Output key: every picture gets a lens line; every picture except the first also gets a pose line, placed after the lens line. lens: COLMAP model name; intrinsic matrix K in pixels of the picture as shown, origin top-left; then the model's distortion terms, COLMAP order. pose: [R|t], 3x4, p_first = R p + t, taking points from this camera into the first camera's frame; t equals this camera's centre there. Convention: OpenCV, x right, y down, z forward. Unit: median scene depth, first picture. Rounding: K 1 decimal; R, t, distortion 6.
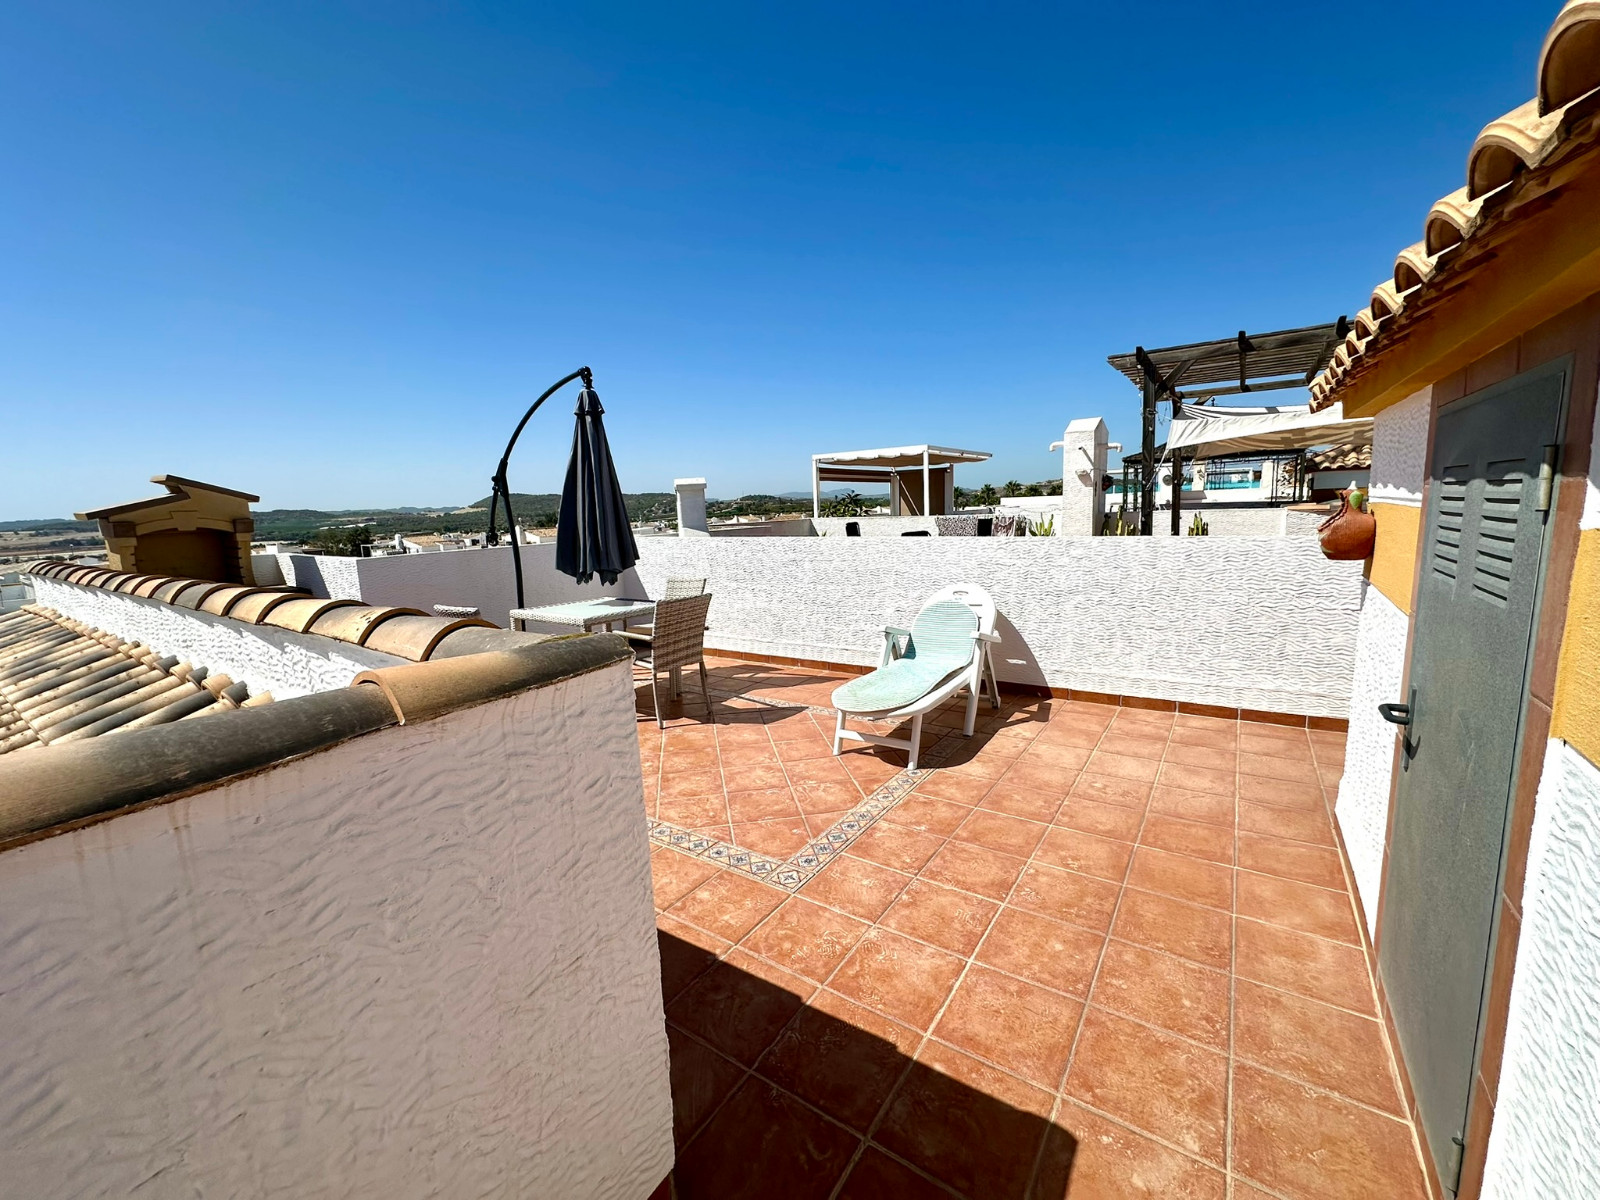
lens RADIAL K [[636.9, 0, 799.8], [0, 636.9, 603.4], [0, 0, 1]] dist [-0.001961, 0.000224]
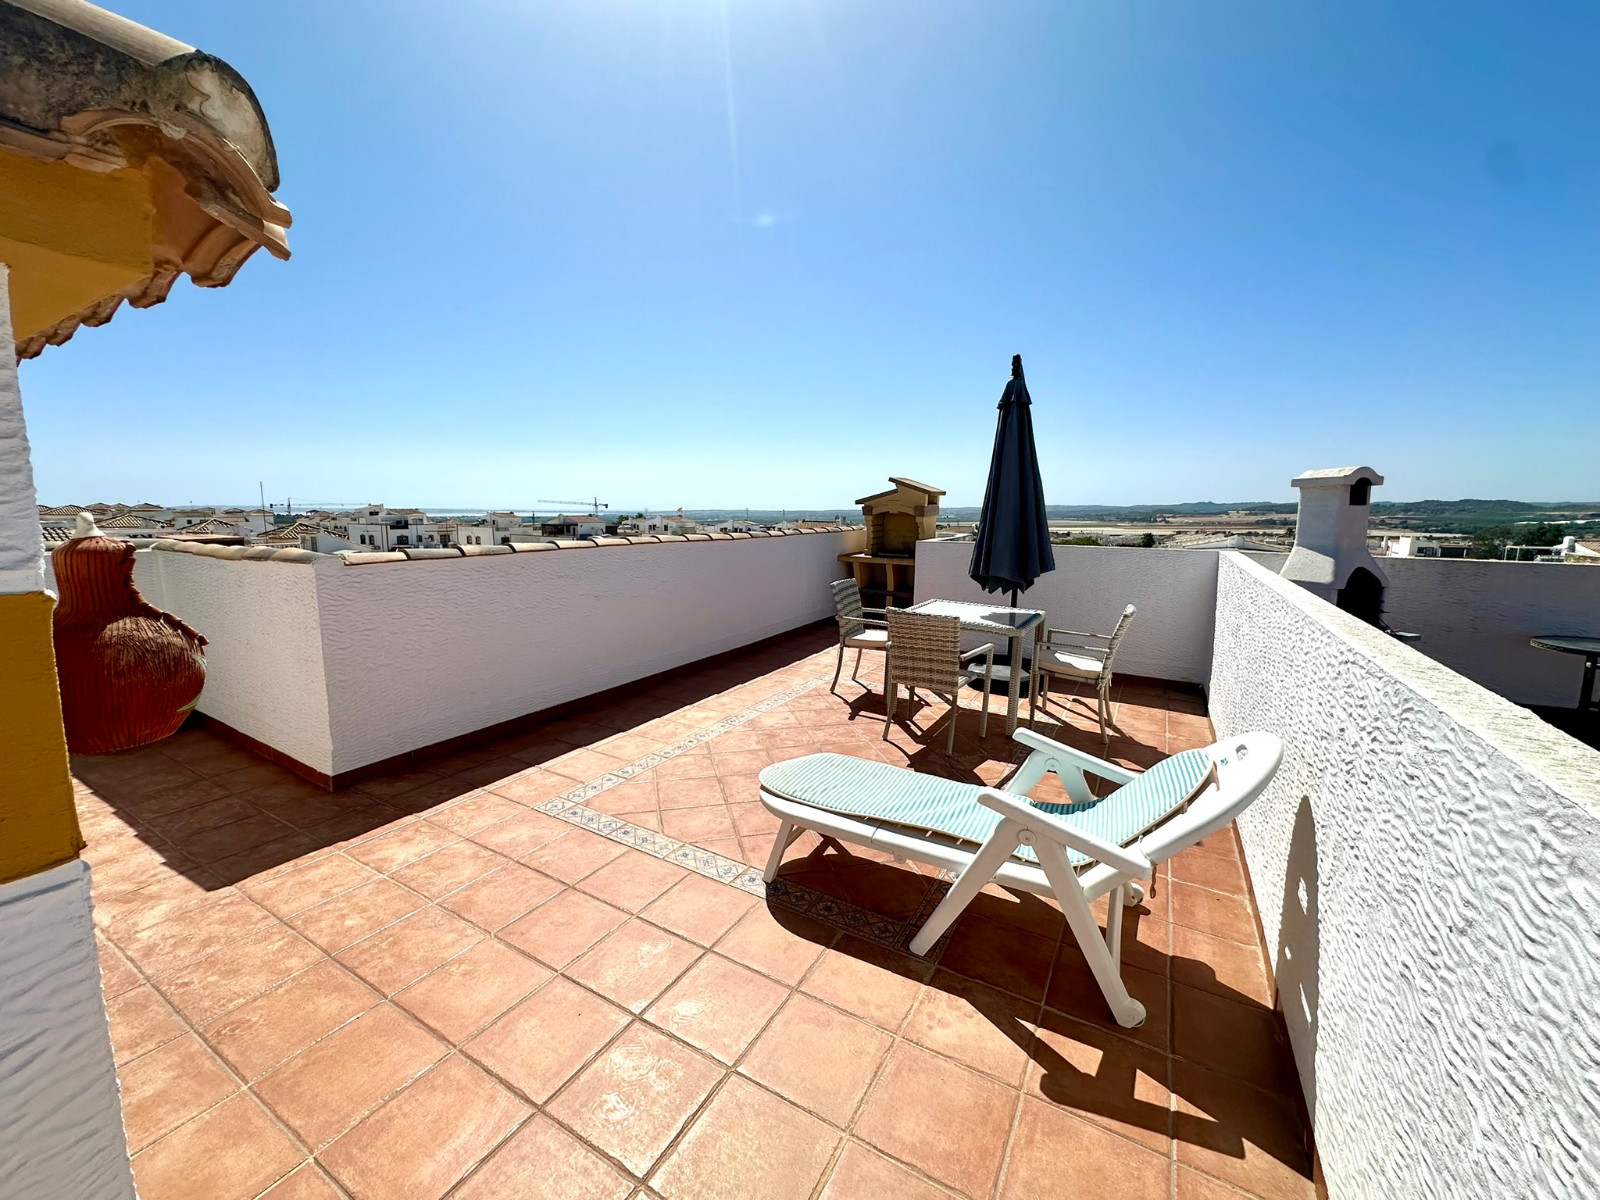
lens RADIAL K [[636.9, 0, 798.1], [0, 636.9, 600.9], [0, 0, 1]] dist [-0.001961, 0.000224]
pose [[0.077559, 0.179934, -0.980616, 0.657504], [-0.165140, 0.972311, 0.165349, -0.140033], [0.983216, 0.149115, 0.105125, 0.712592]]
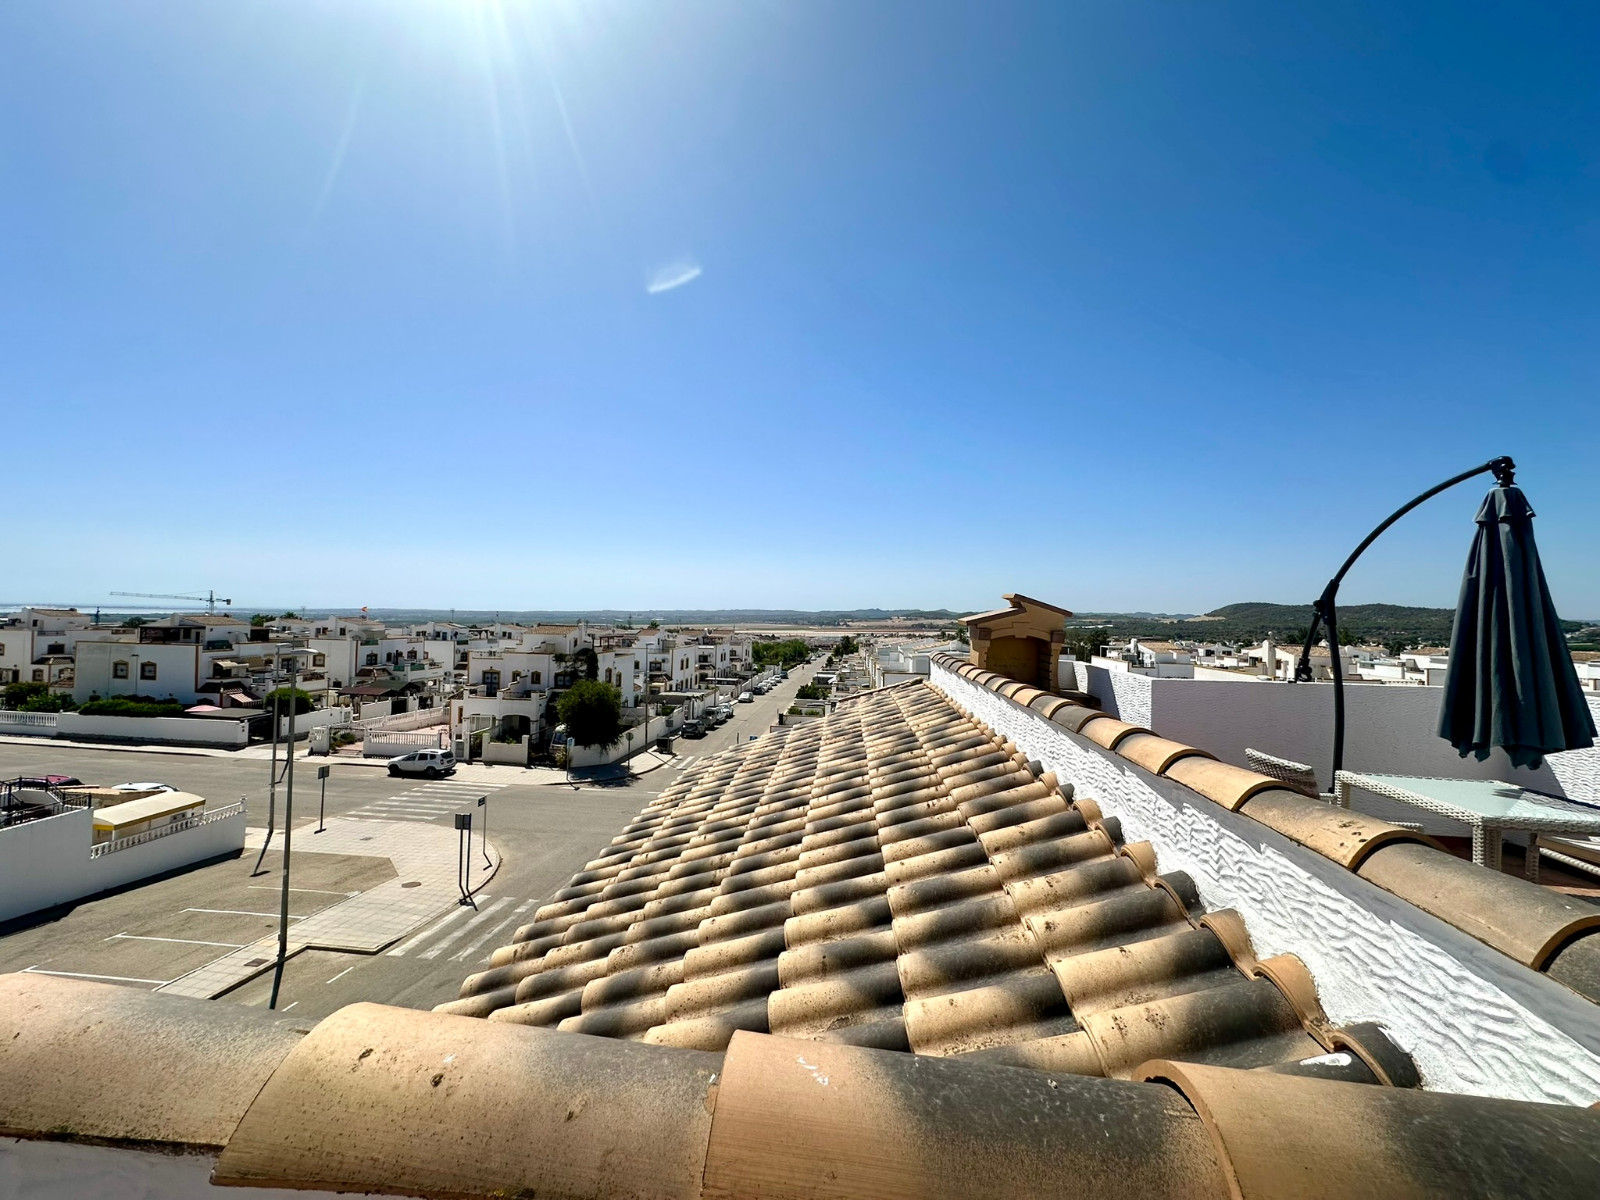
lens RADIAL K [[636.9, 0, 798.8], [0, 636.9, 598.4], [0, 0, 1]] dist [-0.001961, 0.000224]
pose [[0.503401, 0.025034, -0.863690, -0.125071], [-0.173833, 0.982077, -0.072853, -0.027650], [0.846386, 0.186812, 0.498731, 0.001388]]
